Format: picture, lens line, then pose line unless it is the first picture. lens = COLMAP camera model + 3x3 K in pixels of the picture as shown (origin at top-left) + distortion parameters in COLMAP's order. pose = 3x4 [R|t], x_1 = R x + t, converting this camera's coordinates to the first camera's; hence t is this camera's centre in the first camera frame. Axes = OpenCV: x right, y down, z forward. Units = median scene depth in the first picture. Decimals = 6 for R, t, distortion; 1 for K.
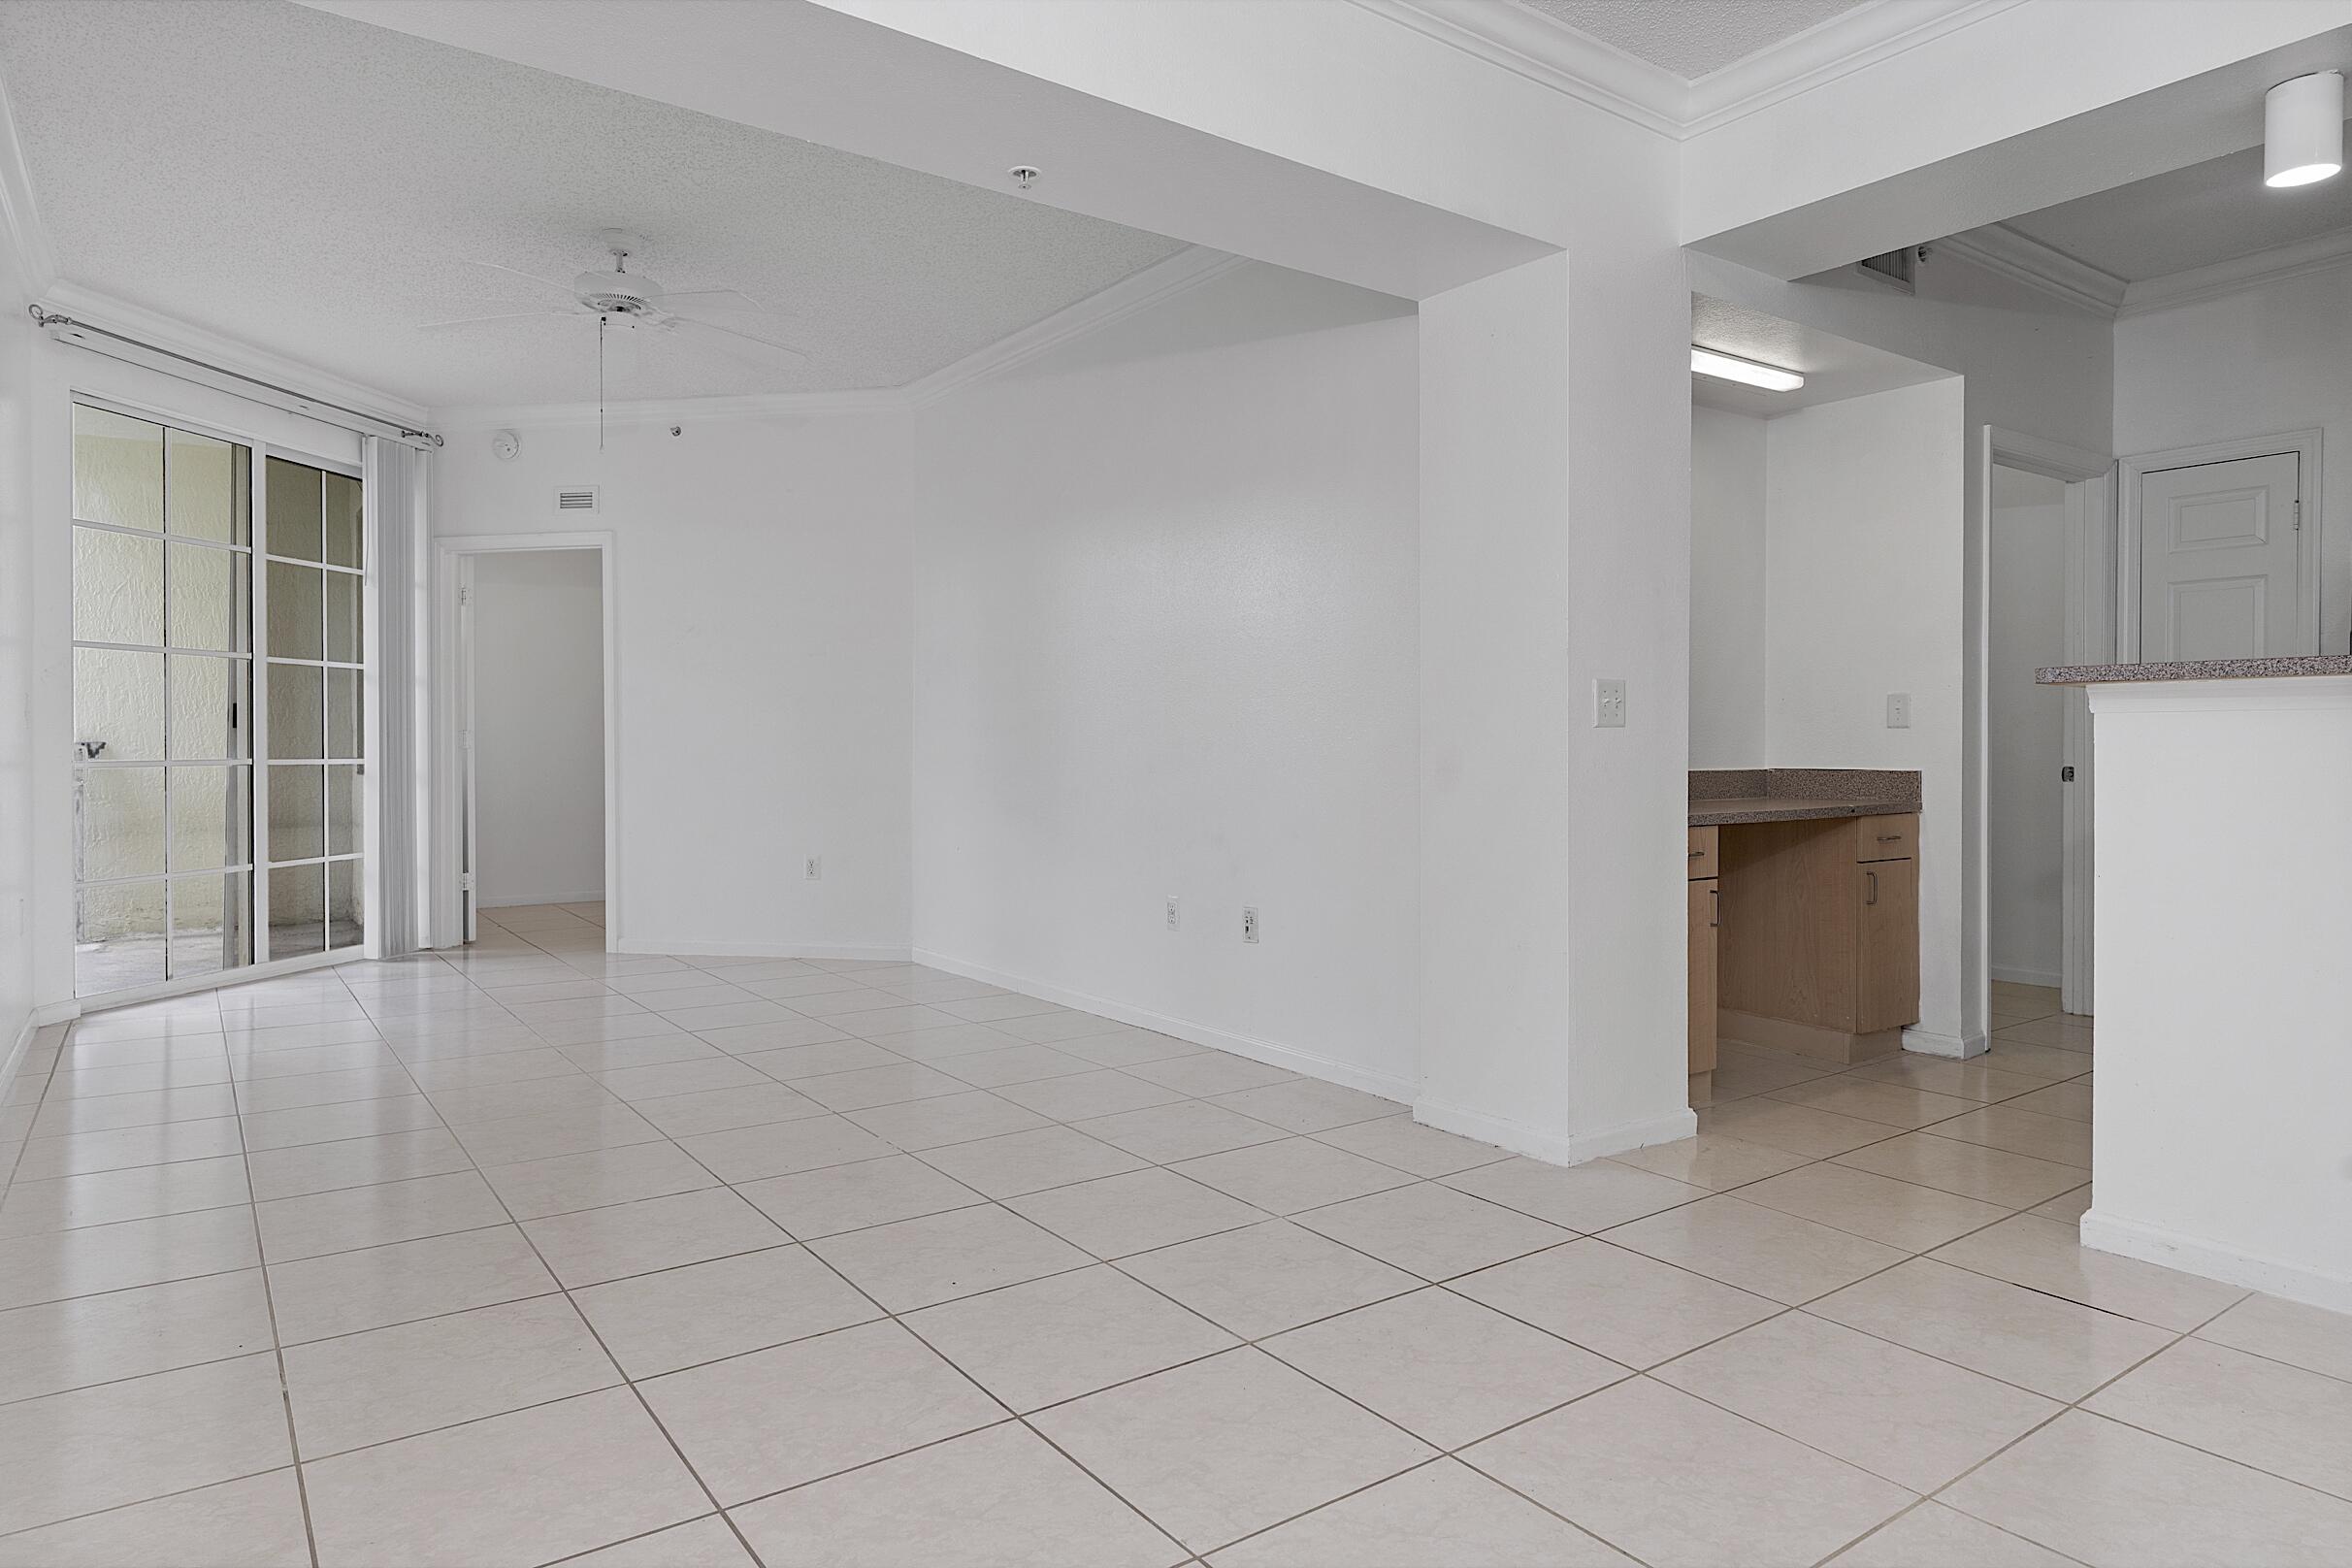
lens RADIAL K [[1374.7, 0, 1208.5], [0, 1374.7, 735.3], [0, 0, 1]] dist [0.041023, 0.000113]
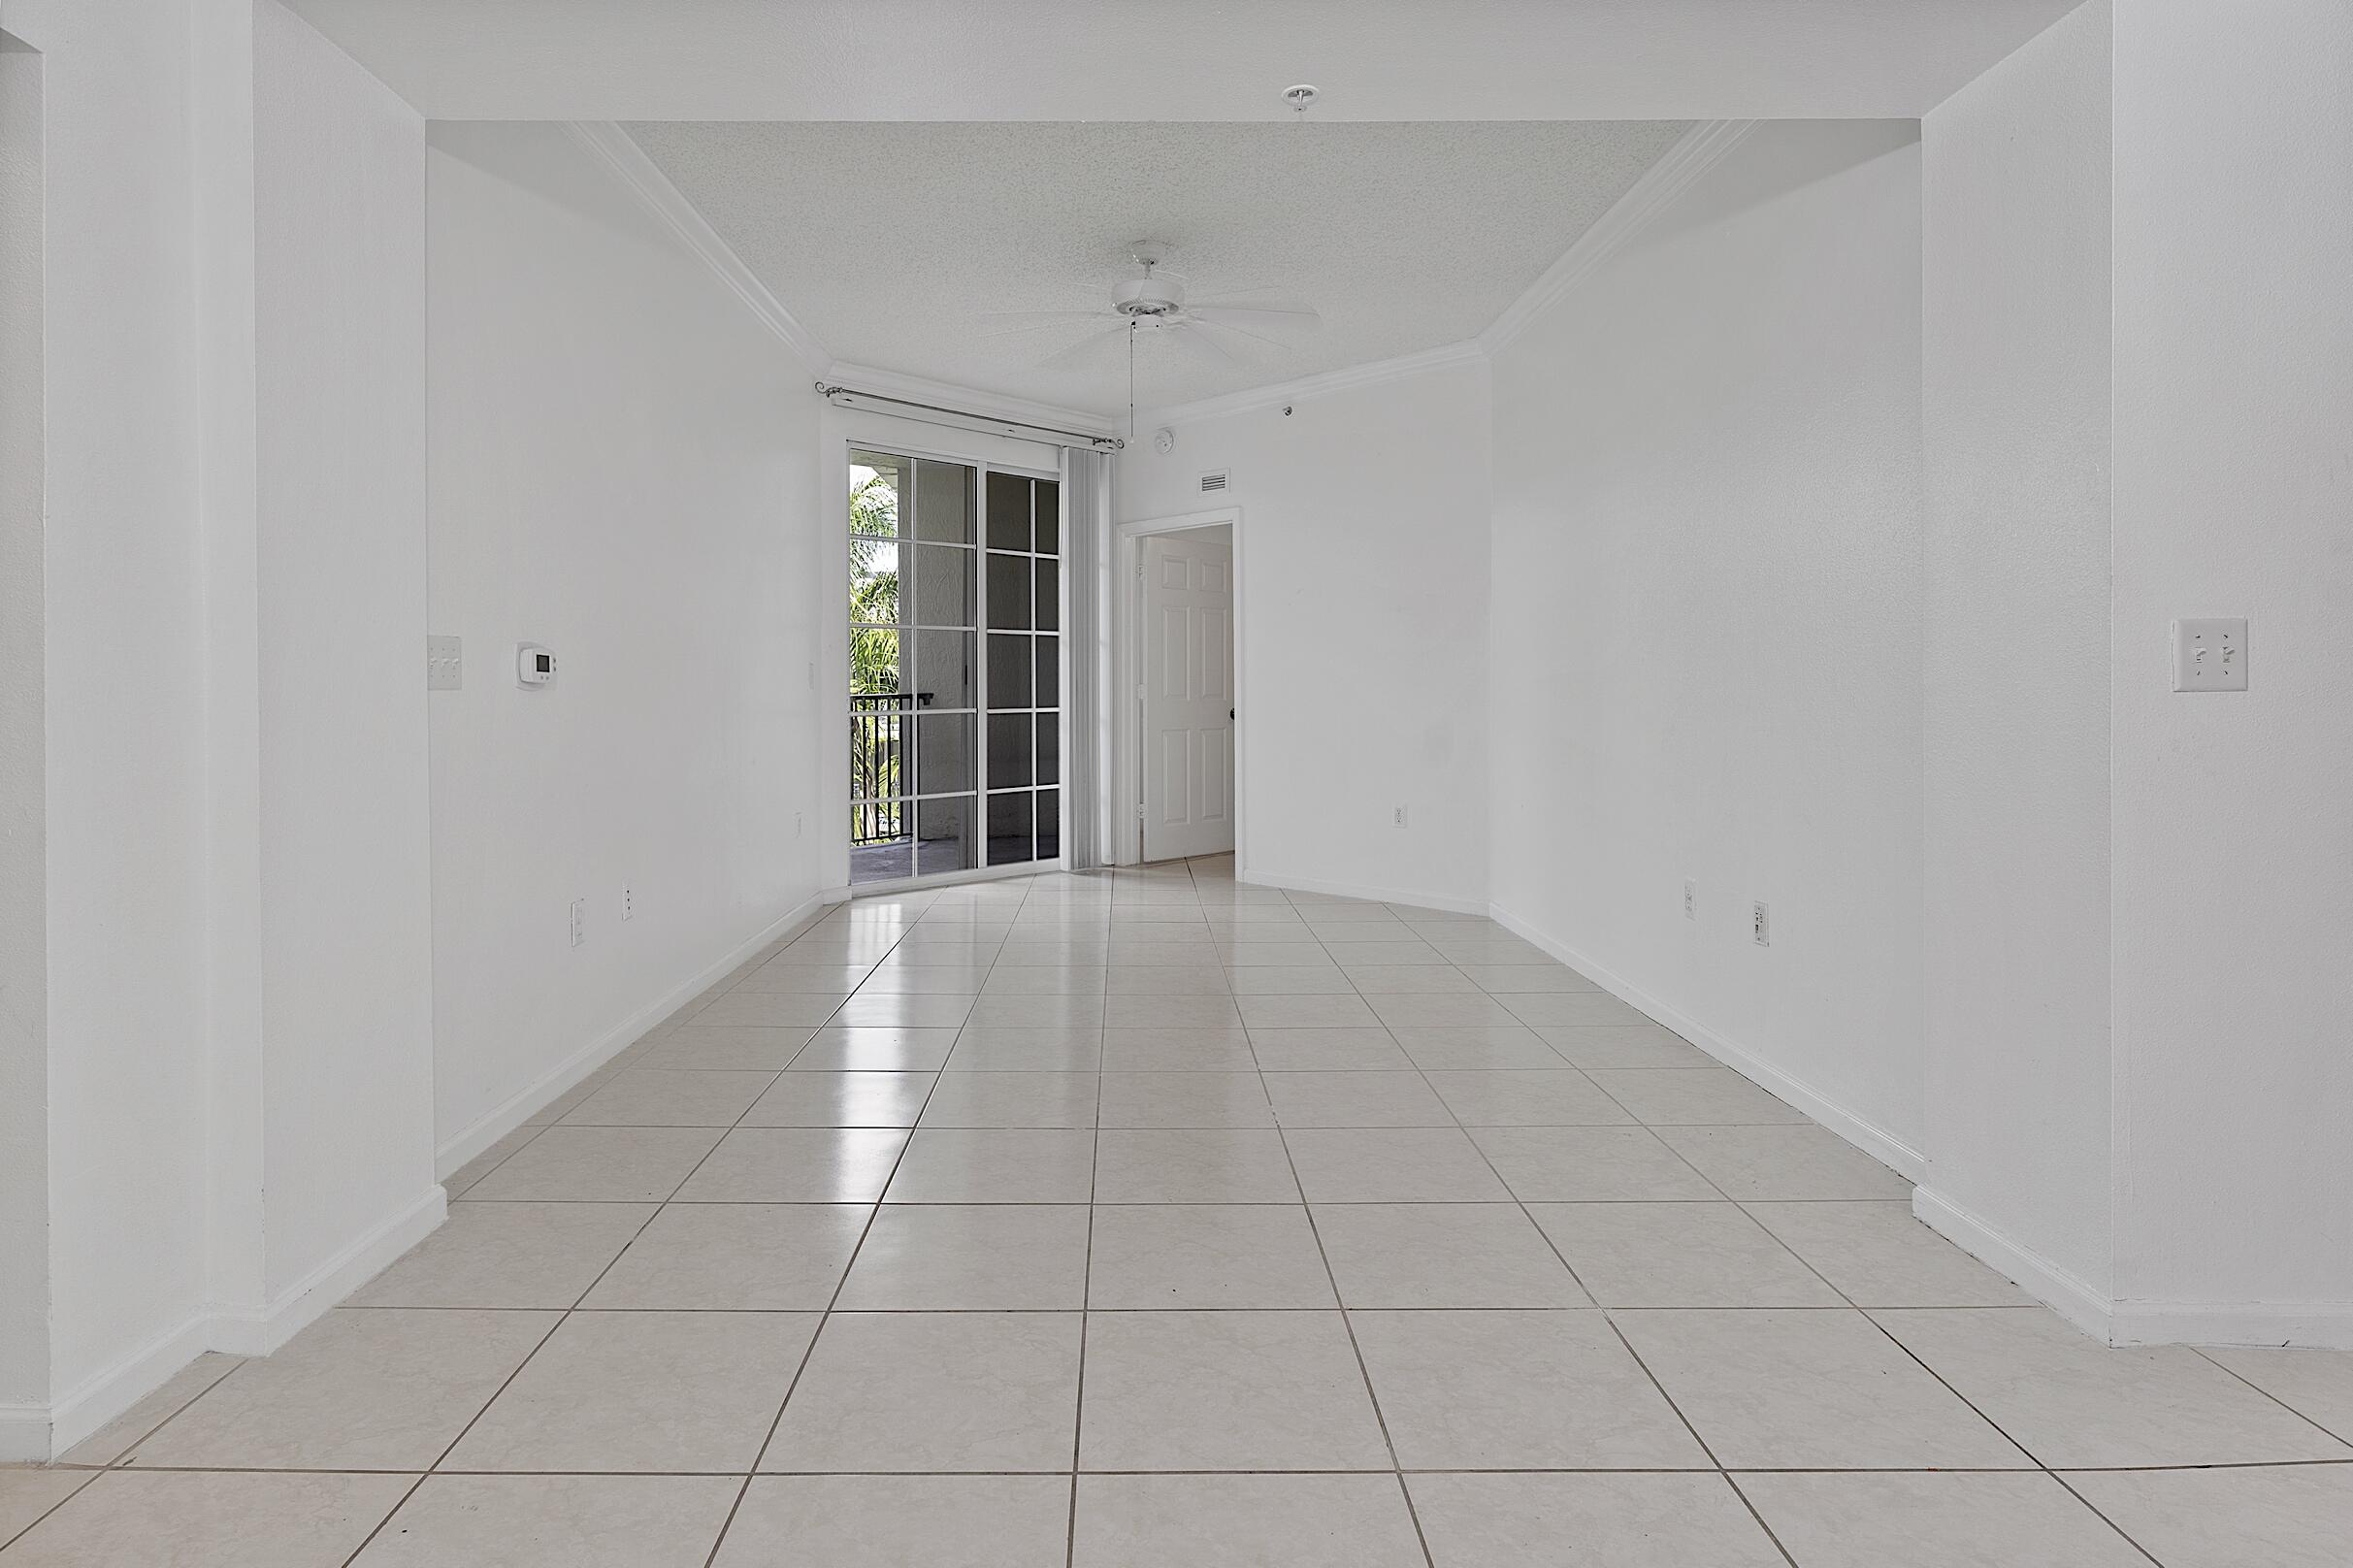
lens RADIAL K [[1295.5, 0, 1180.4], [0, 1295.5, 670.9], [0, 0, 1]] dist [0.023524, 0.000587]
pose [[0.824084, -0.008150, -0.566409, 0.134400], [0.005254, 0.999963, -0.006745, -0.007792], [0.566443, 0.002583, 0.824097, 0.113134]]
